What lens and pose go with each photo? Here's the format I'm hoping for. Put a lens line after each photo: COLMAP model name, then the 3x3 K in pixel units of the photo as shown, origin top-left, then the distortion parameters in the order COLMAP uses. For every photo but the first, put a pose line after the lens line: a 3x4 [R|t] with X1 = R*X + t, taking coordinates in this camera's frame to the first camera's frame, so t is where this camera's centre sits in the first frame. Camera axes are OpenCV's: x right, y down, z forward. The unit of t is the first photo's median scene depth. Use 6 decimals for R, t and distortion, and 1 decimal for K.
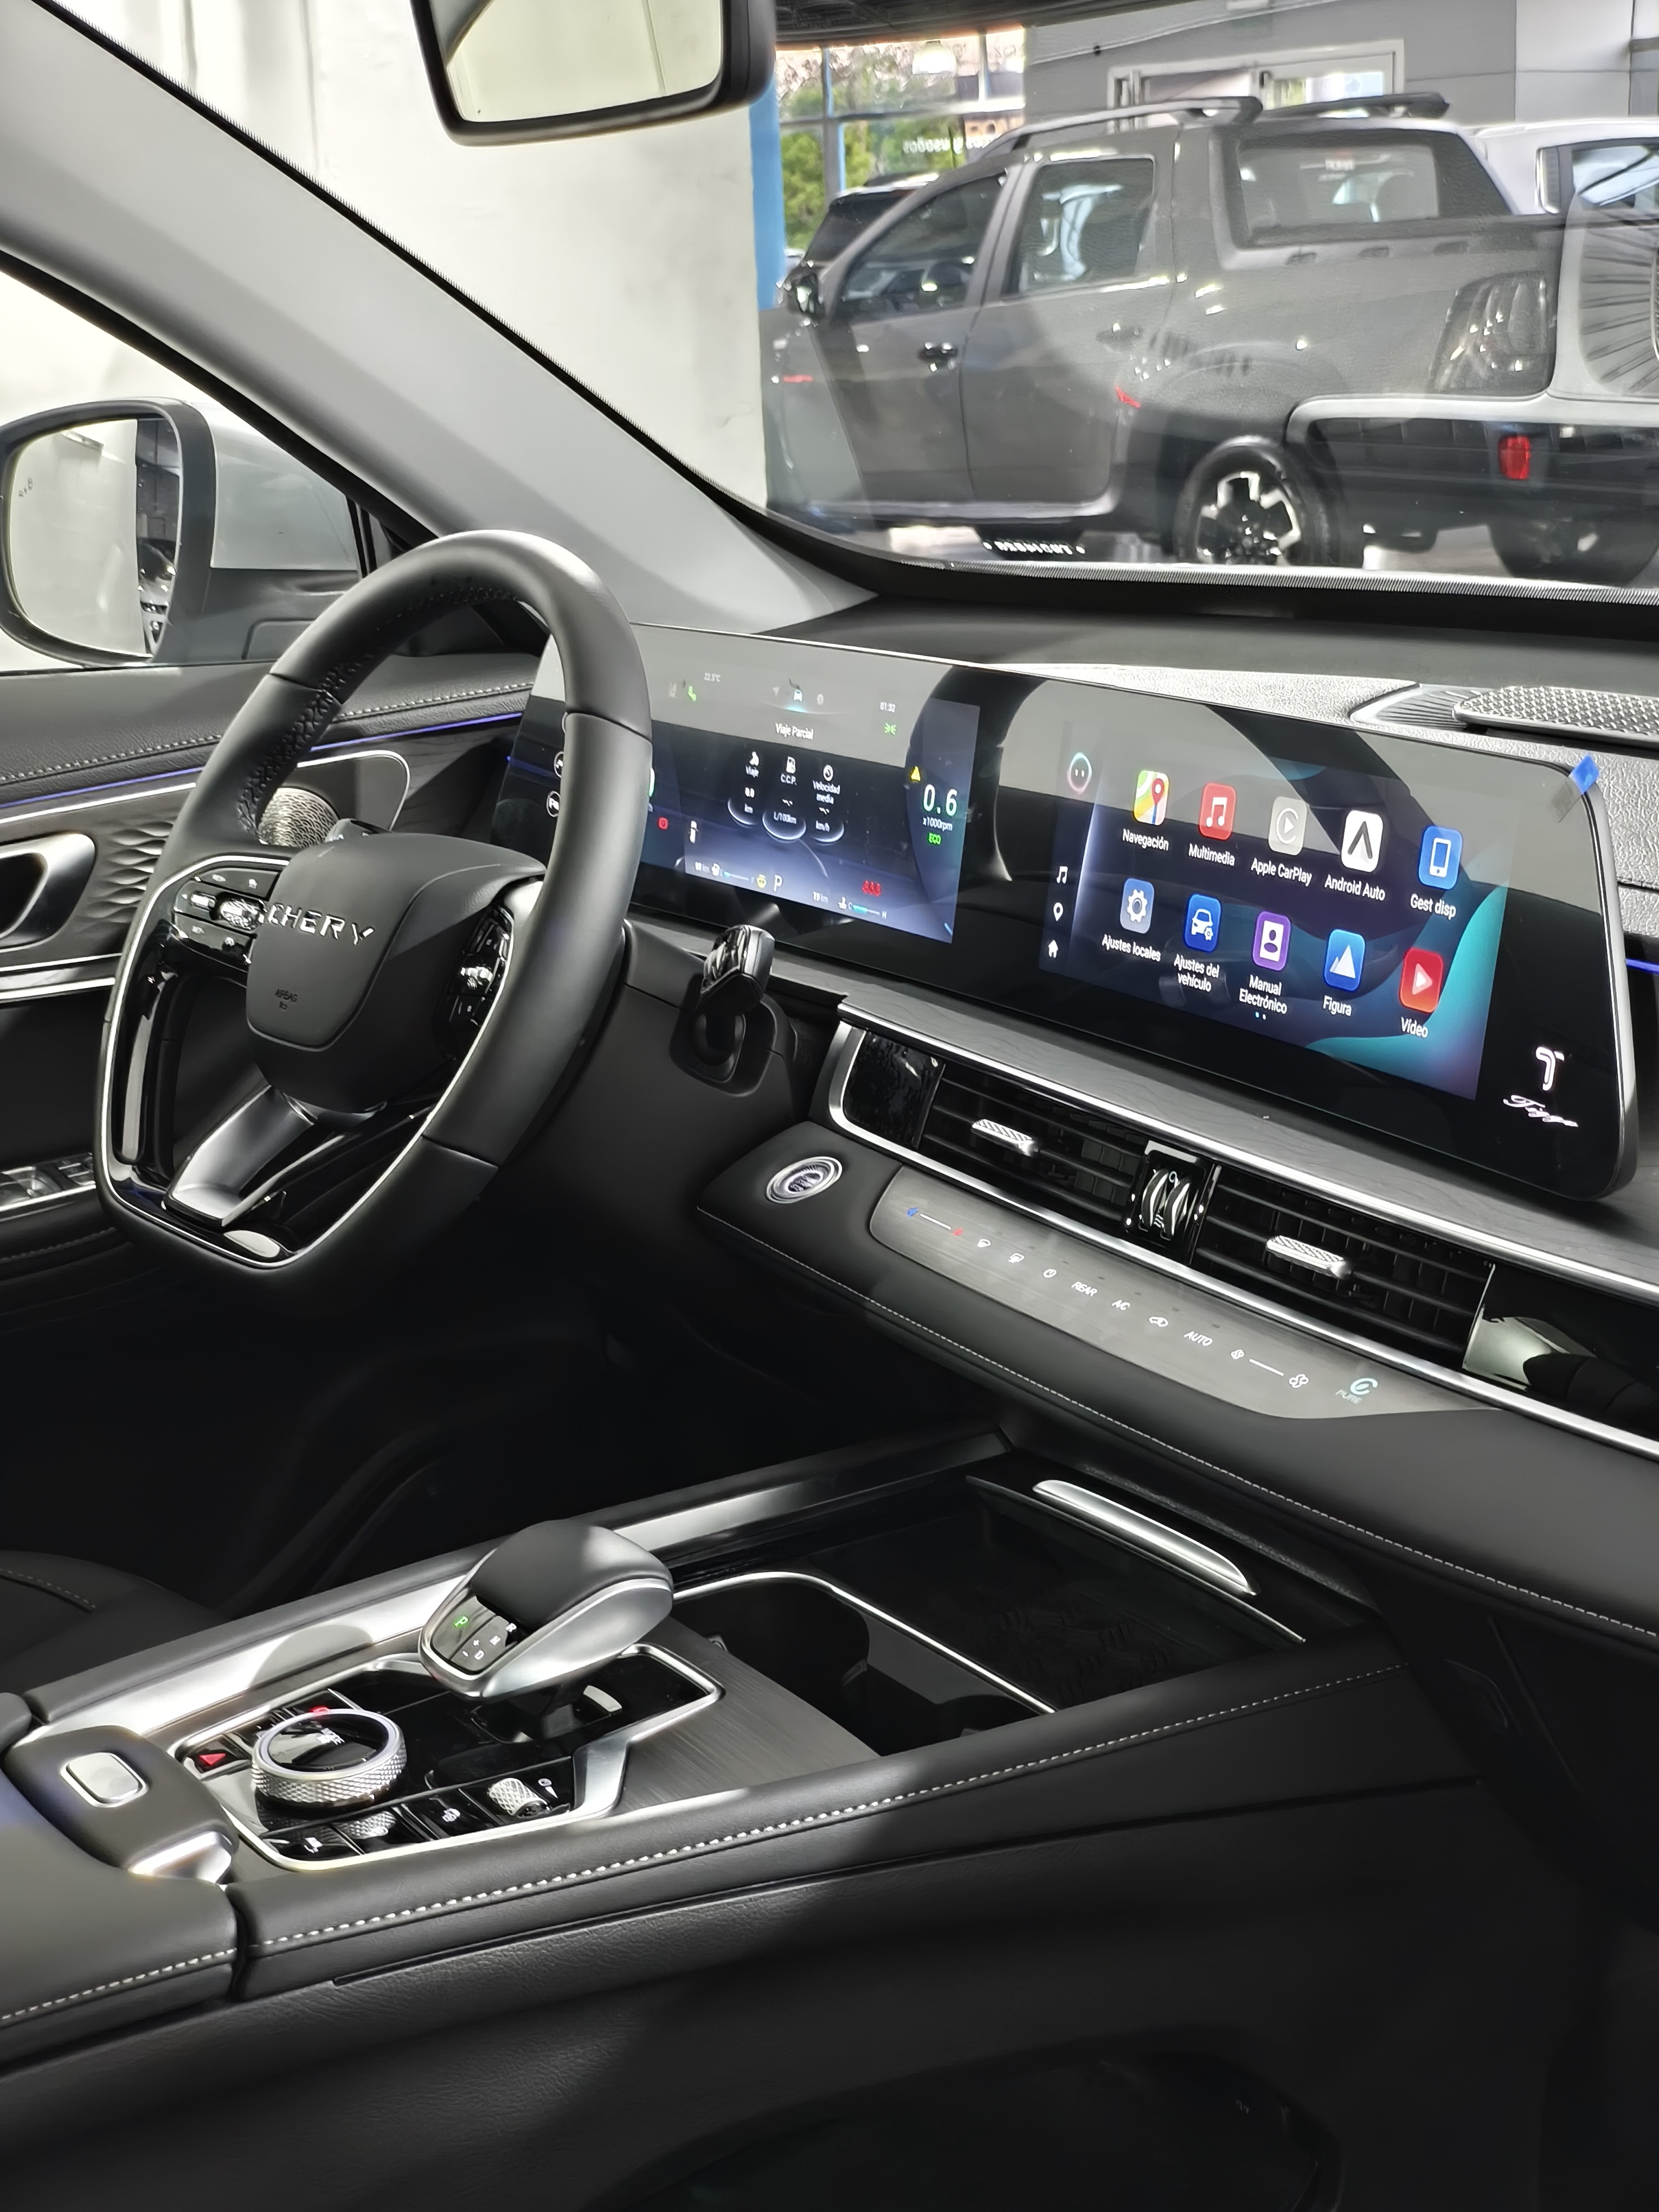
lens RADIAL K [[3050.8, 0, 815.6], [0, 3050.8, 1111.1], [0, 0, 1]] dist [0.067535, 0.000000]
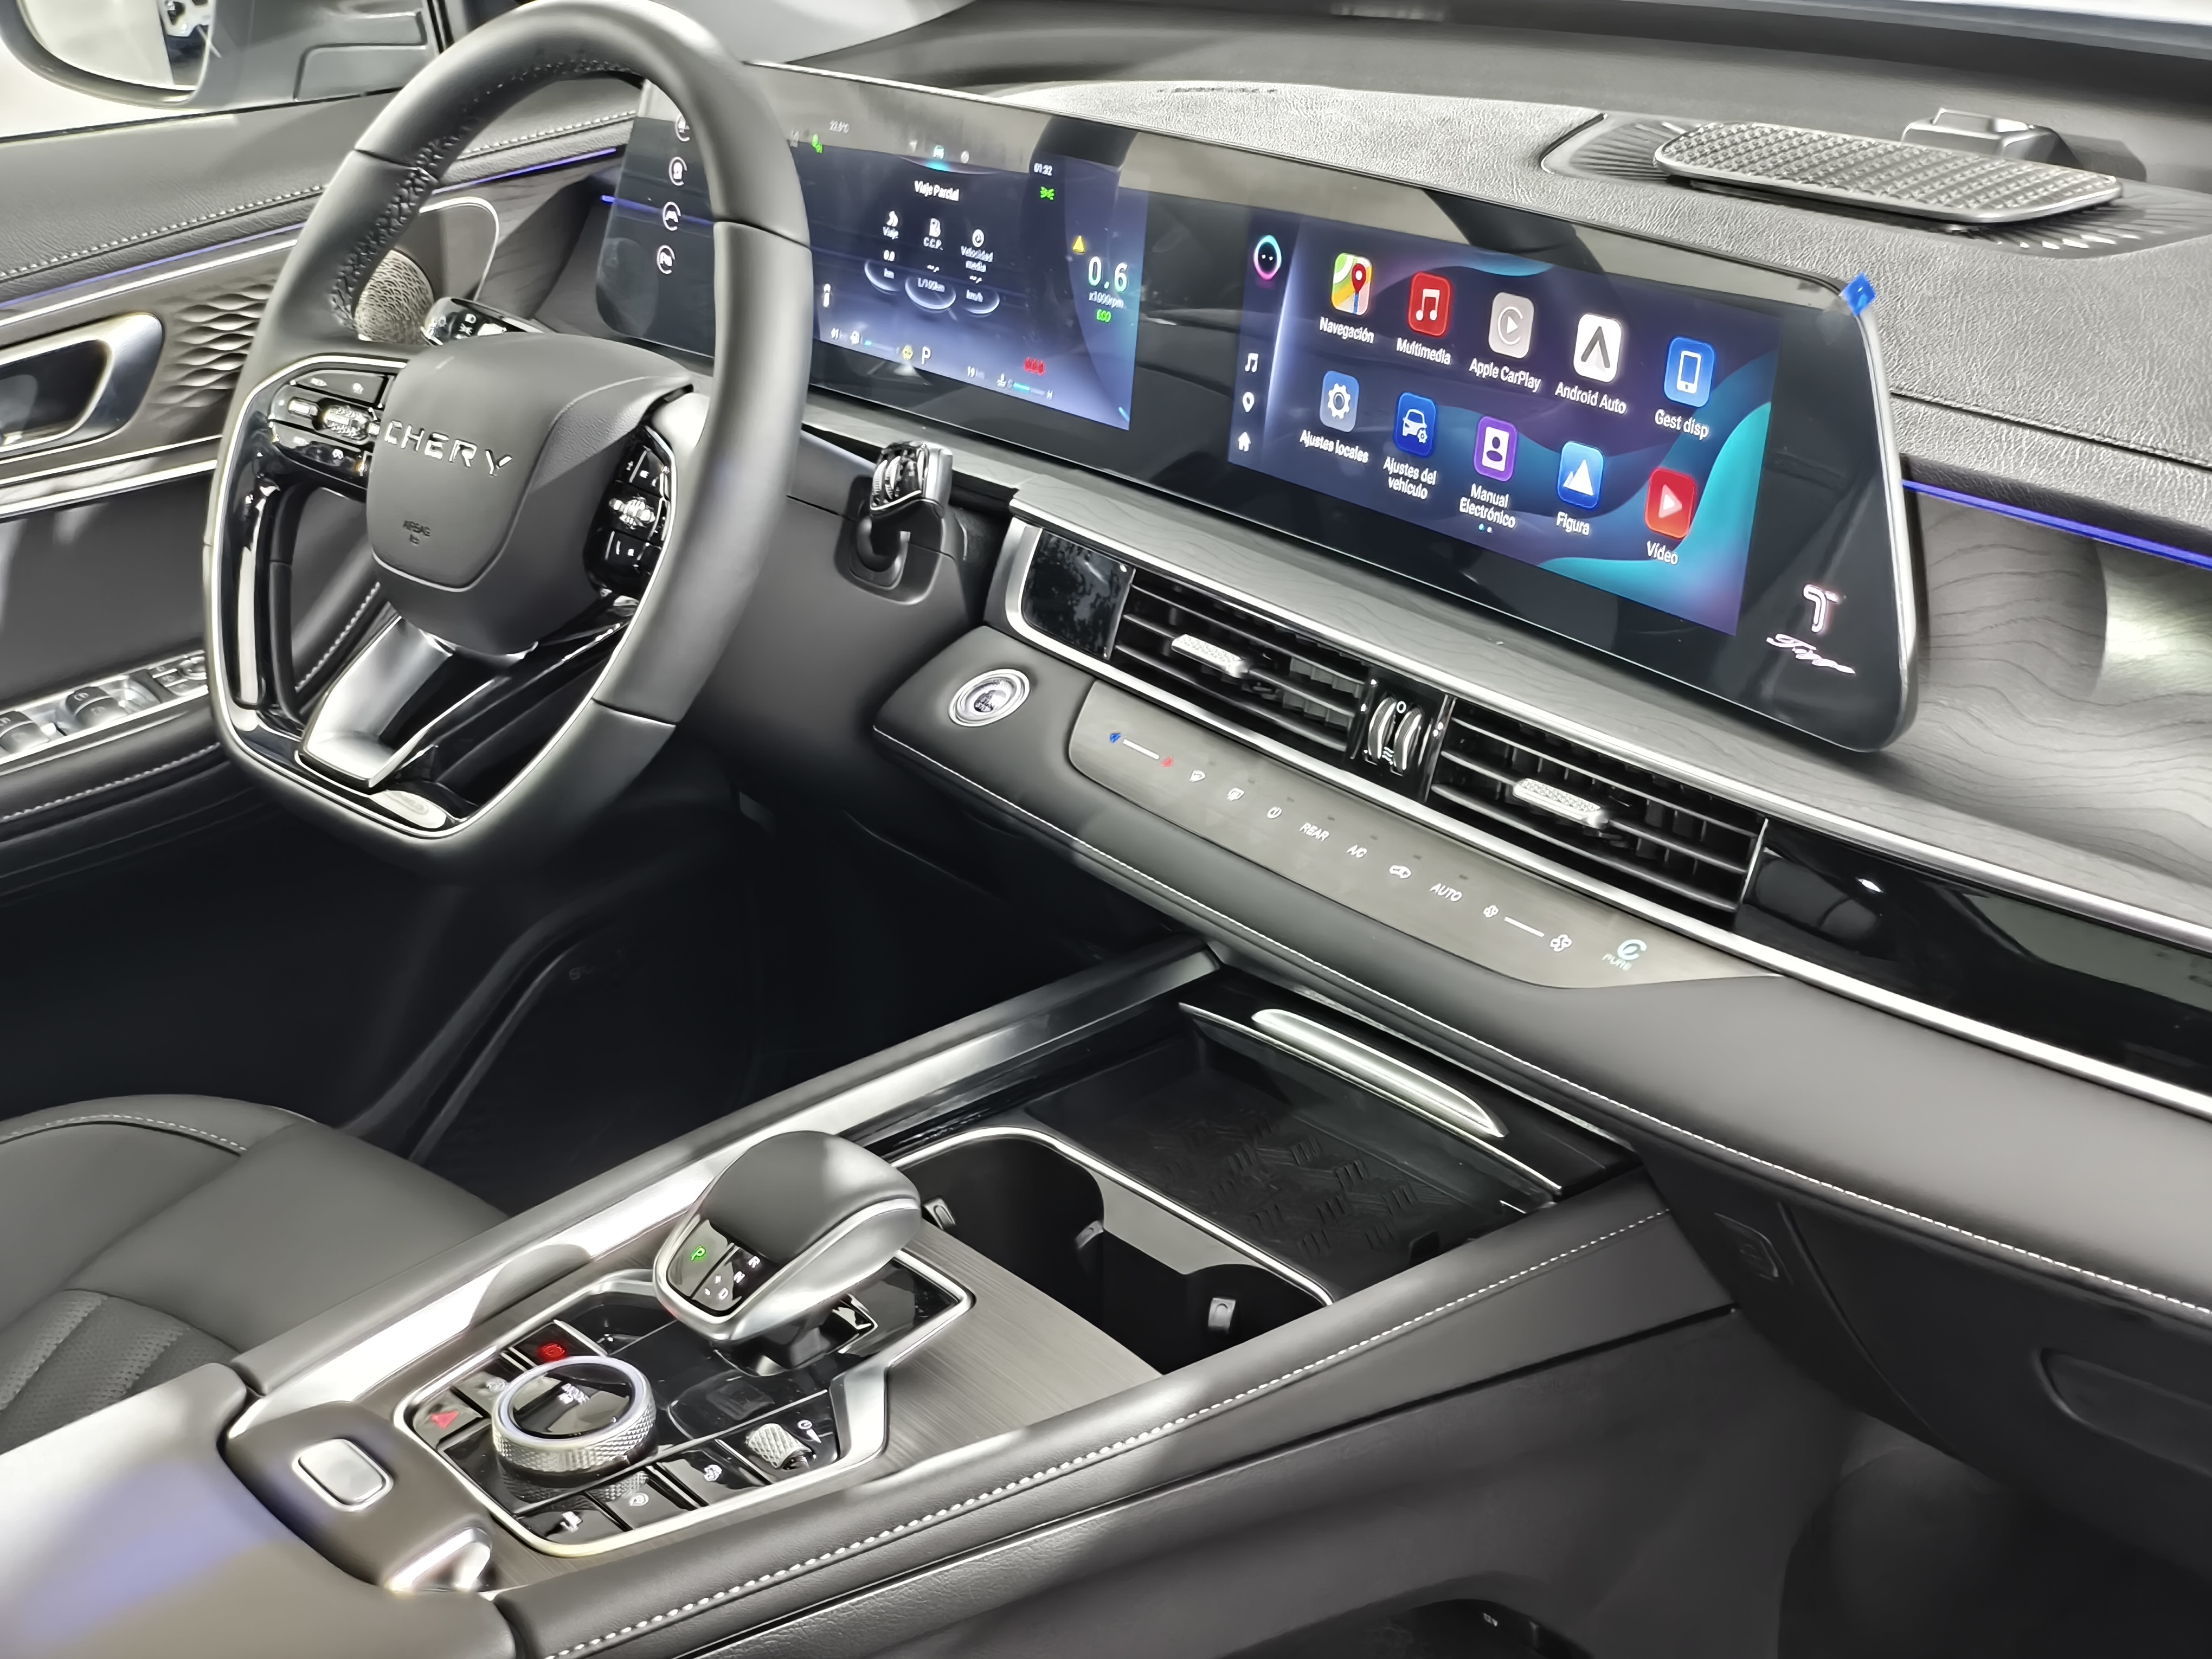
lens RADIAL K [[3050.8, 0, 1090.5], [0, 3050.8, 812.4], [0, 0, 1]] dist [0.067535, 0.000000]
pose [[0.995288, -0.057908, 0.077769, -0.051846], [0.046165, 0.988337, 0.145117, -0.084088], [-0.085266, -0.140843, 0.986353, 0.067248]]
